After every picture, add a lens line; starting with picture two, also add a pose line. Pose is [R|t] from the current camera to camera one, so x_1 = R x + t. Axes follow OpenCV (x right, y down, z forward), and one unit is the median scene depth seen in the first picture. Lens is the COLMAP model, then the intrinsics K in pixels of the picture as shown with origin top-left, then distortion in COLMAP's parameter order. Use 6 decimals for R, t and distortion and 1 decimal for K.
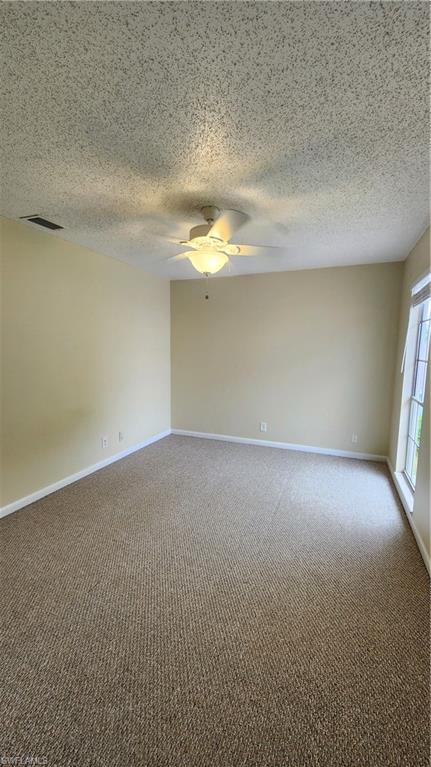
lens RADIAL K [[310.4, 0, 213.7], [0, 310.4, 382.2], [0, 0, 1]] dist [-0.000263, 0.000168]
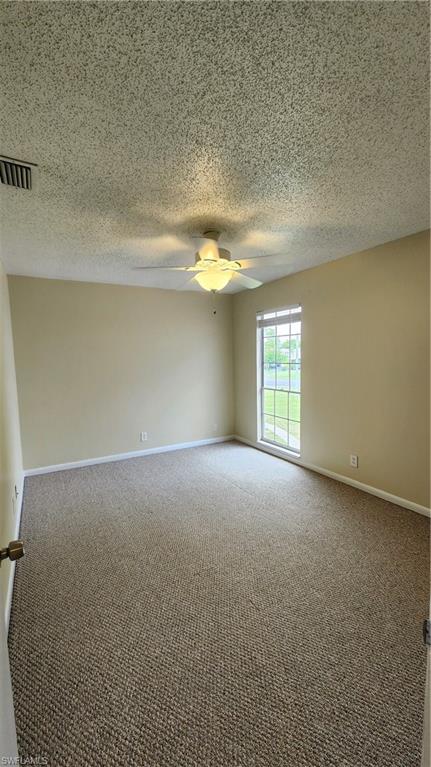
lens RADIAL K [[310.4, 0, 210.1], [0, 310.4, 384.4], [0, 0, 1]] dist [-0.000263, 0.000168]
pose [[0.626803, -0.100594, 0.772657, -0.539052], [0.121440, 0.992125, 0.030652, -0.034251], [-0.769656, 0.074619, 0.634083, 0.206080]]
